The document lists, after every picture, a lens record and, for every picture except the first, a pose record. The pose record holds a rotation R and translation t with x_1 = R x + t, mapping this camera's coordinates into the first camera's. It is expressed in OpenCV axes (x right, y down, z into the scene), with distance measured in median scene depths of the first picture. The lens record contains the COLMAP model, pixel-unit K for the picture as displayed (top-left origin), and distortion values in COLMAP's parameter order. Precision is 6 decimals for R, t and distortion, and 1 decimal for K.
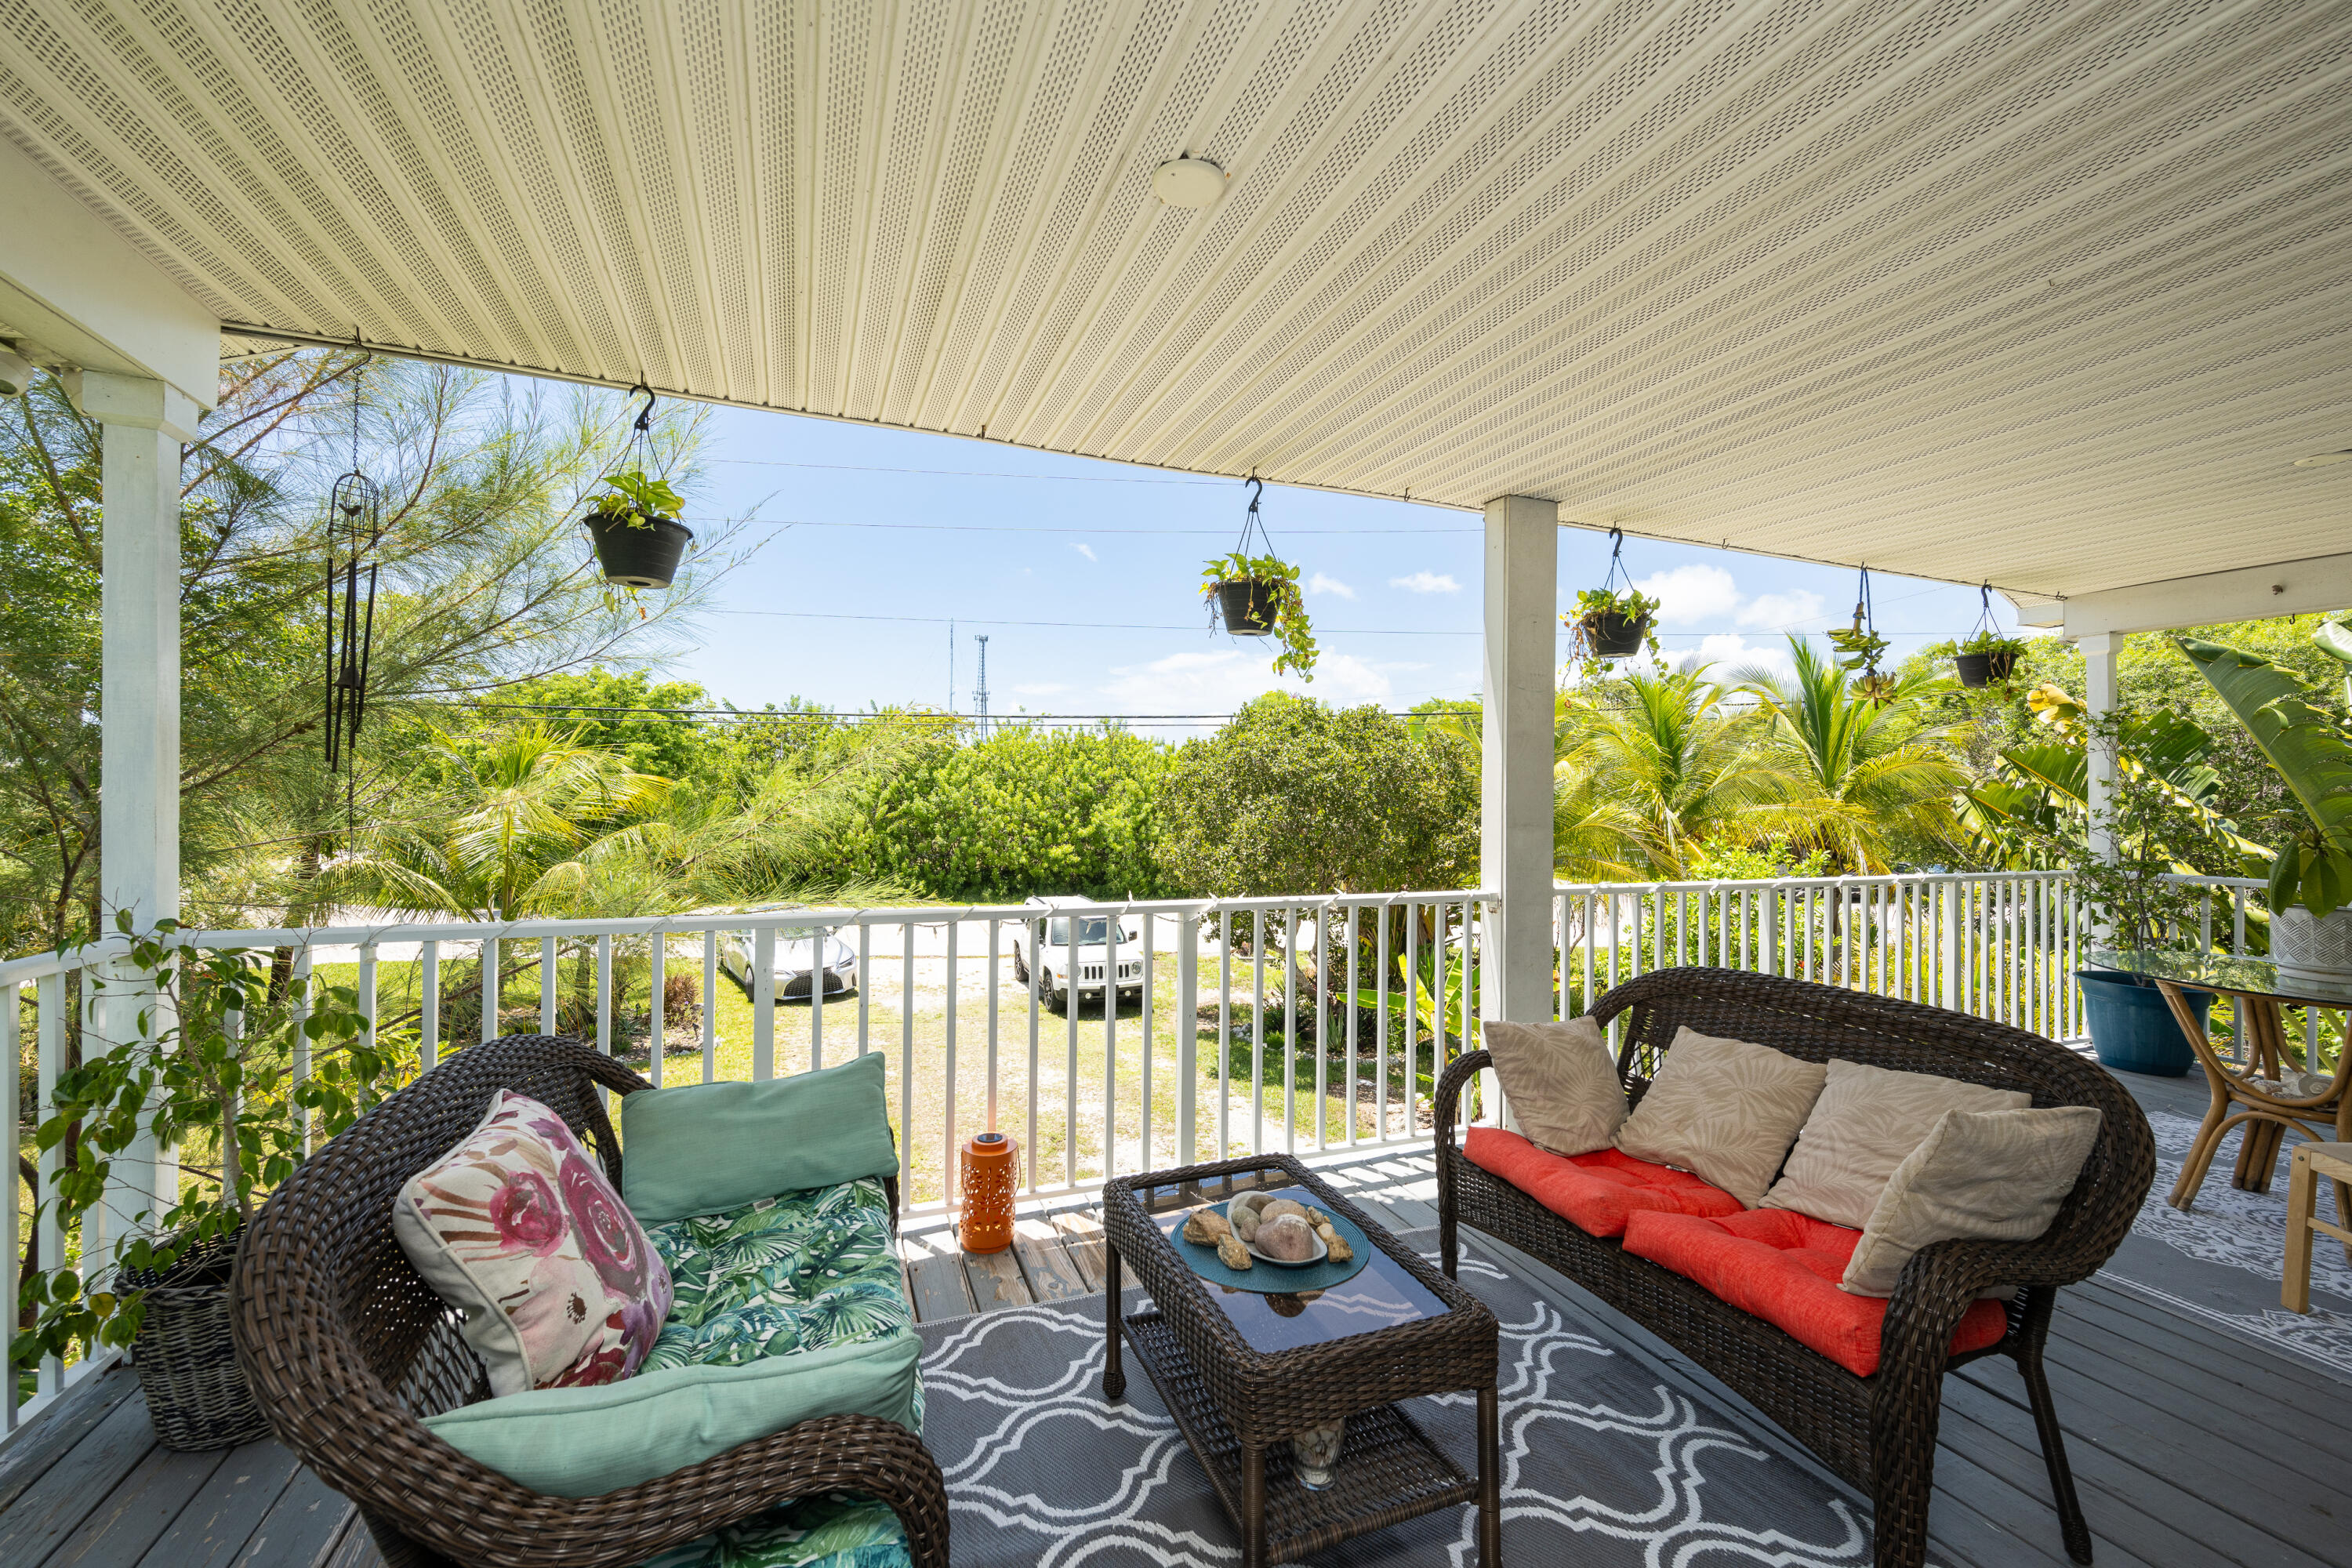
lens RADIAL K [[939.3, 0, 1175.9], [0, 939.3, 792.9], [0, 0, 1]] dist [0.002969, 0.000032]
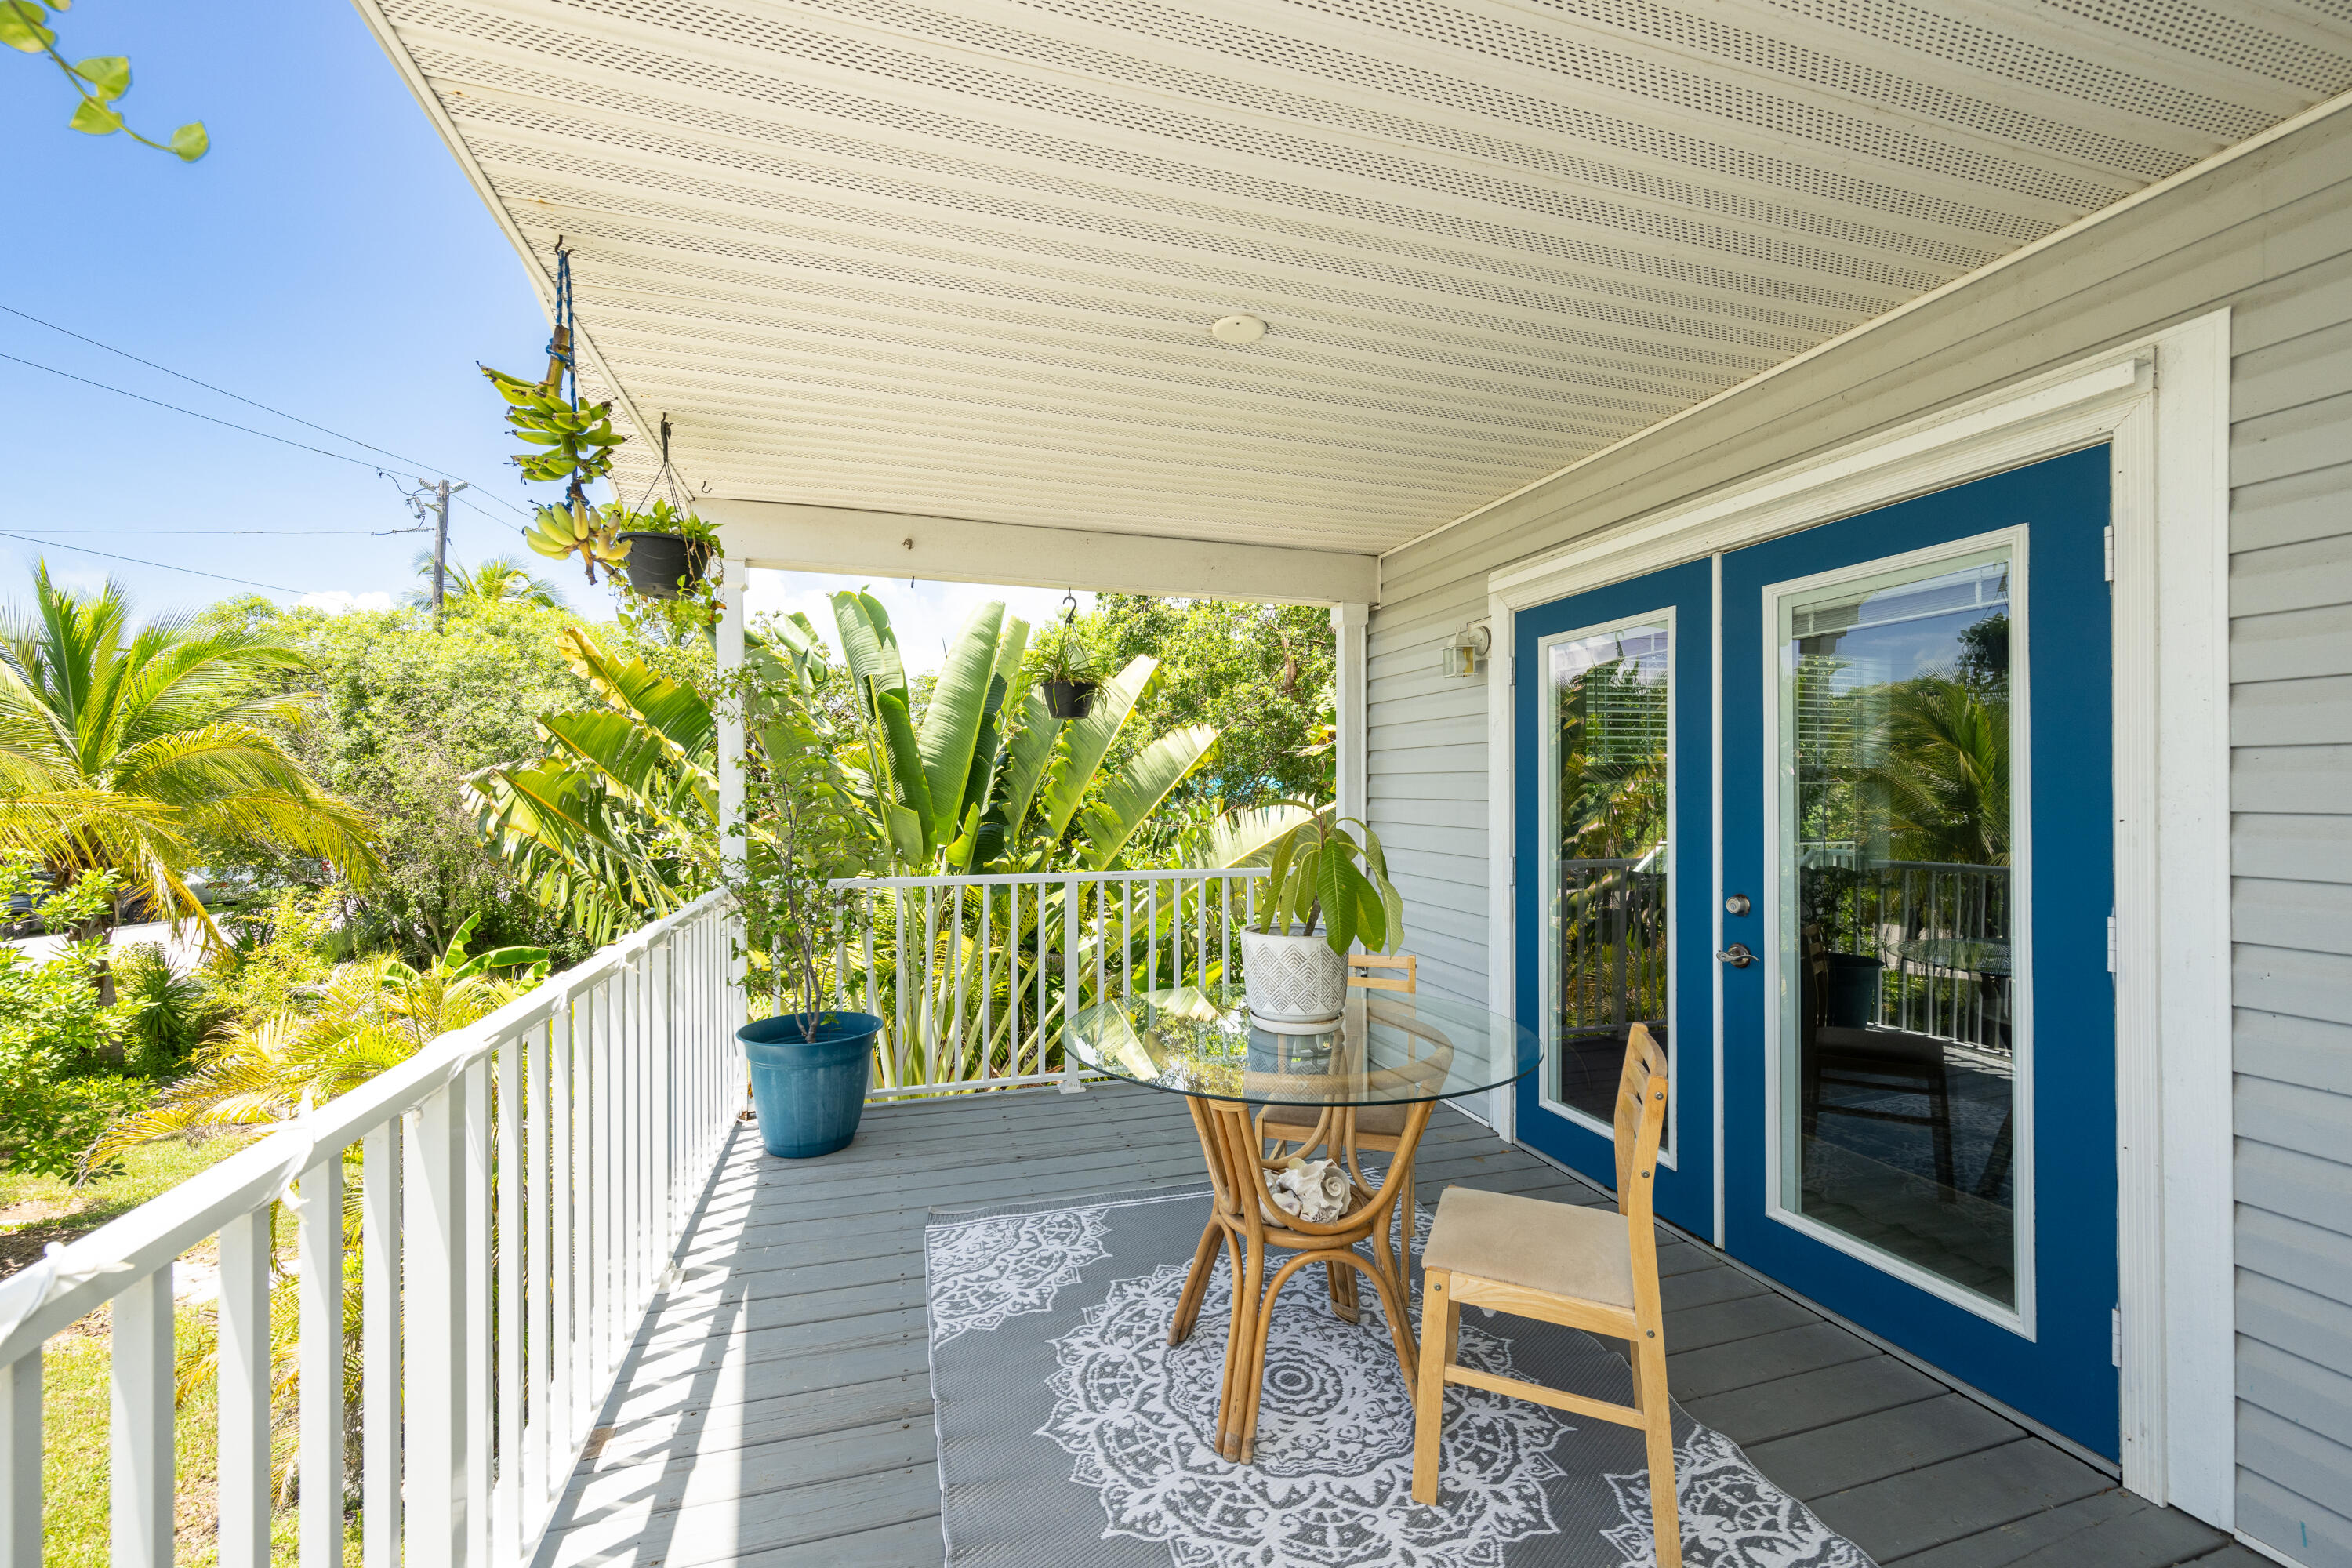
lens RADIAL K [[939.3, 0, 1174.8], [0, 939.3, 793.5], [0, 0, 1]] dist [0.002969, 0.000032]
pose [[0.077778, -0.005516, 0.996955, 0.088033], [-0.003442, 0.999977, 0.005801, 0.002506], [-0.996965, -0.003883, 0.077757, 0.190401]]
